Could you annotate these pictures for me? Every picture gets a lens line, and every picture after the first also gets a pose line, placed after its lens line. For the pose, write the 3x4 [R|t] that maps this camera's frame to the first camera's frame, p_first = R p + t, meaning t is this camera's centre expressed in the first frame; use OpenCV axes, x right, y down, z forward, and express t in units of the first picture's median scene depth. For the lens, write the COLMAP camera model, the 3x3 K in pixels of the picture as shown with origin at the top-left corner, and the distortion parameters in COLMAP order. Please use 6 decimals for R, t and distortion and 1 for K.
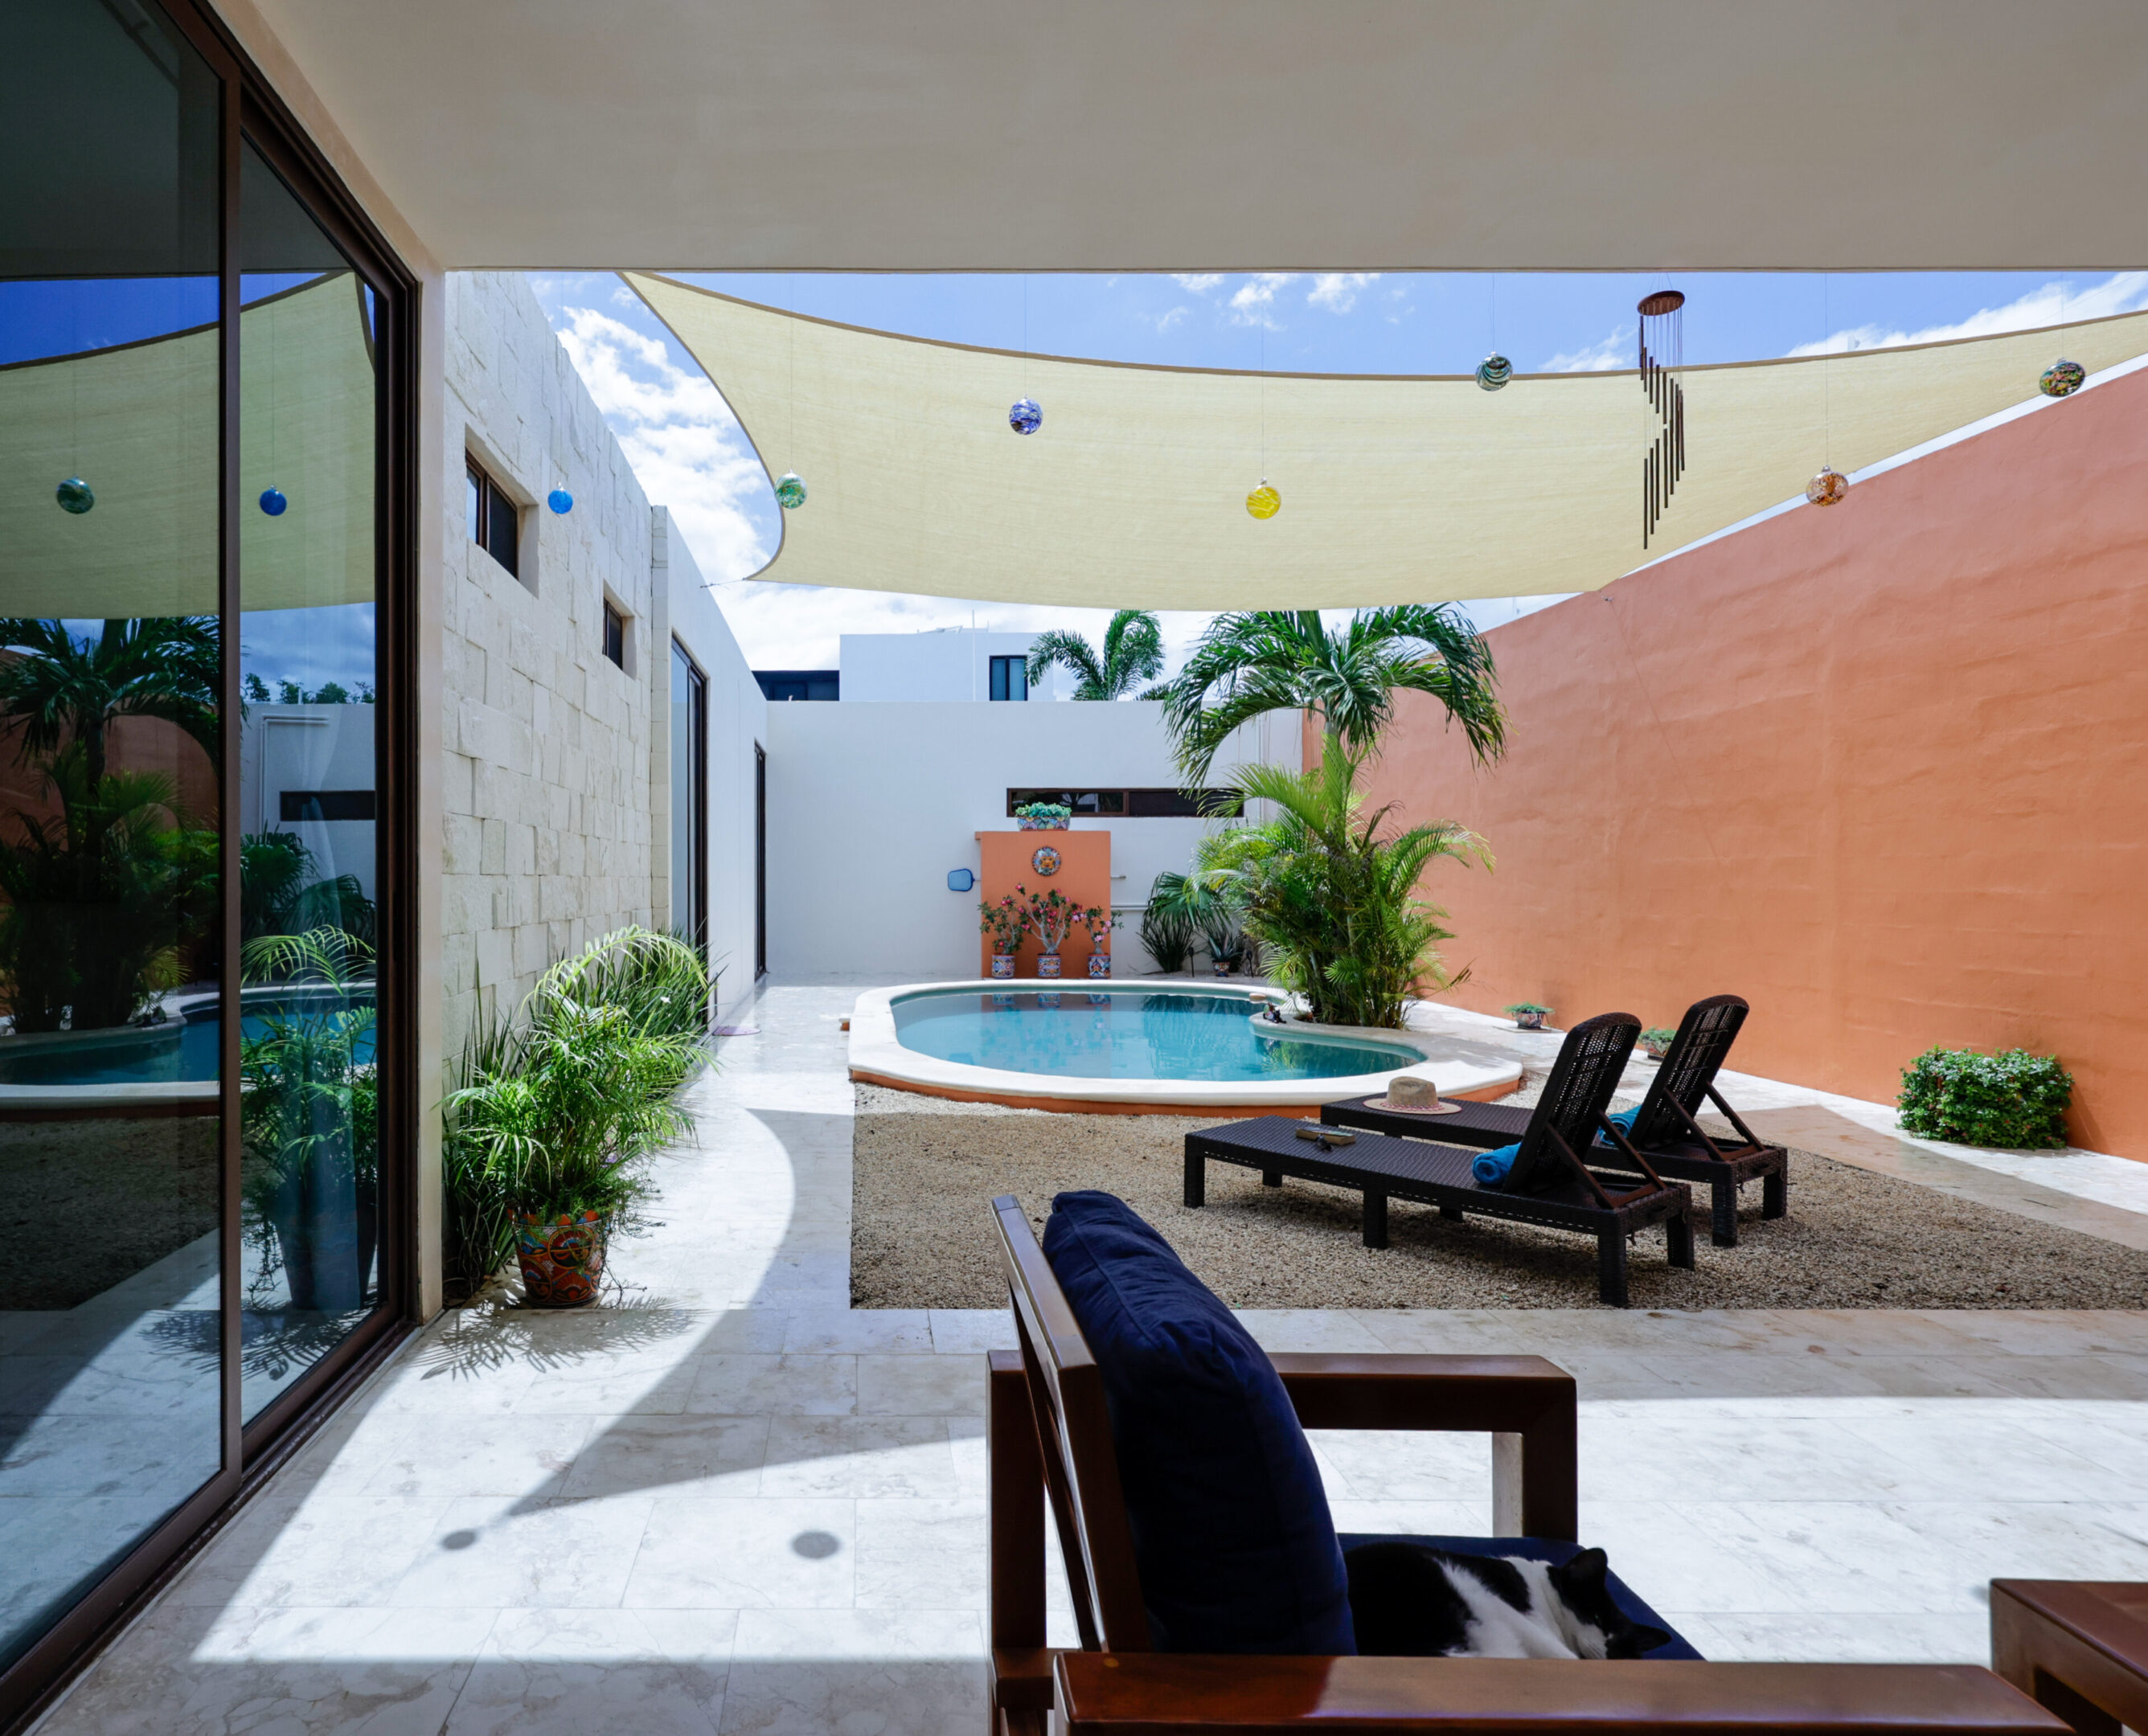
lens RADIAL K [[1282.2, 0, 876.0], [0, 1282.2, 880.2], [0, 0, 1]] dist [-0.001608, 0.000769]
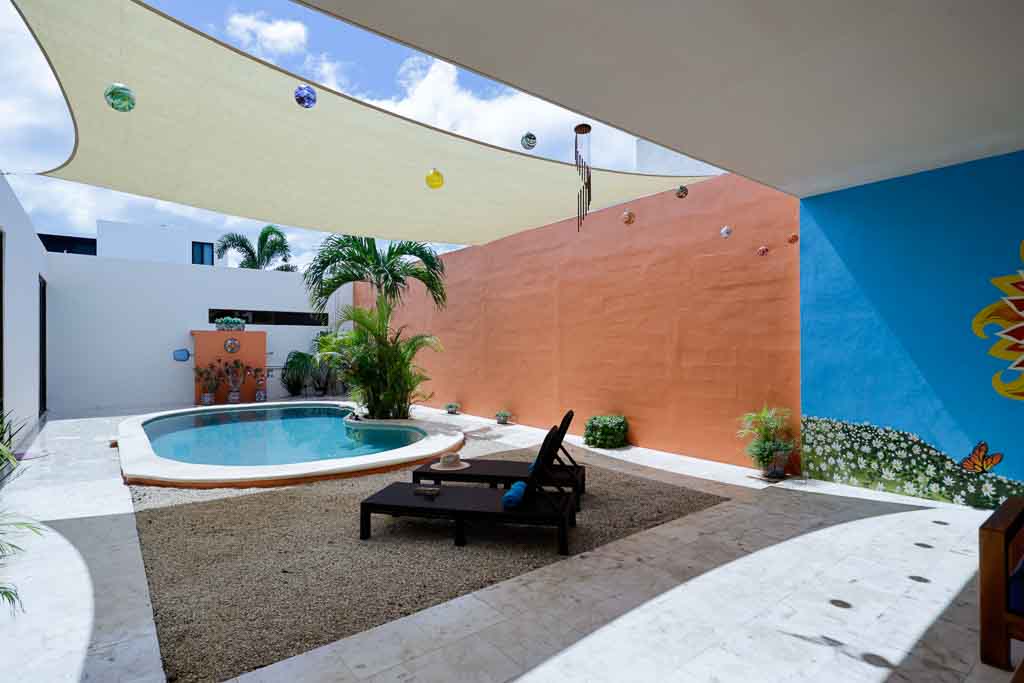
lens RADIAL K [[514.9, 0, 516.8], [0, 514.9, 344.6], [0, 0, 1]] dist [-0.001805, -0.001073]
pose [[0.786095, 0.001692, 0.618103, -0.031525], [0.002206, 0.999982, -0.005543, -0.020238], [-0.618102, 0.005721, 0.786077, 0.143393]]
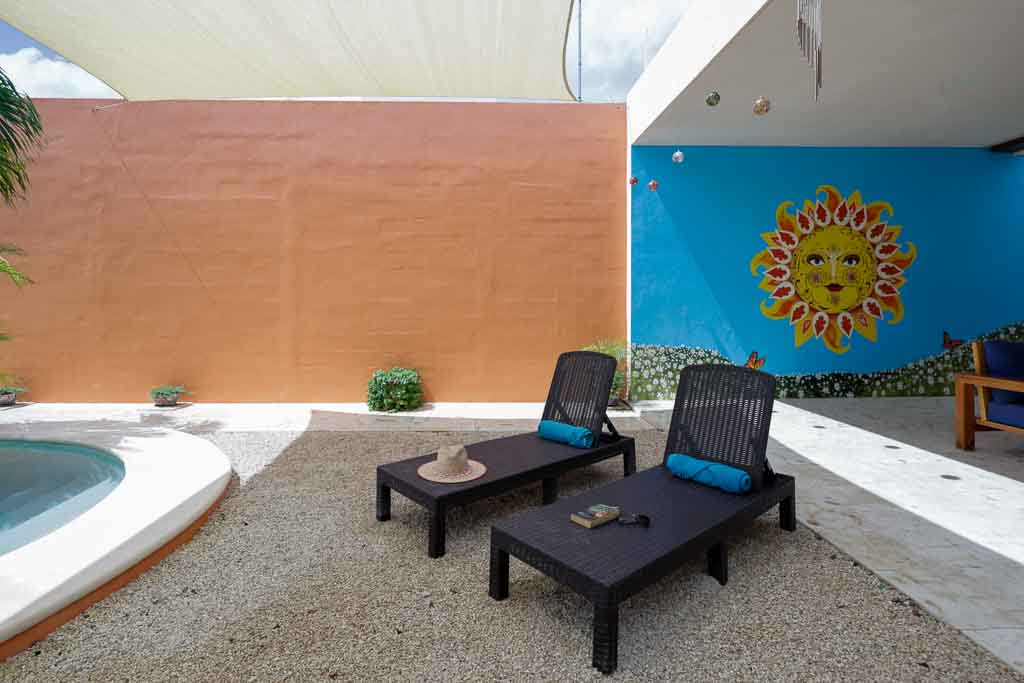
lens RADIAL K [[514.9, 0, 473.5], [0, 514.9, 313.2], [0, 0, 1]] dist [-0.001805, -0.001073]
pose [[-0.019640, -0.012140, 0.999733, -0.052786], [-0.000219, 0.999926, 0.012139, 0.015382], [-0.999807, 0.000020, -0.019641, 0.676222]]
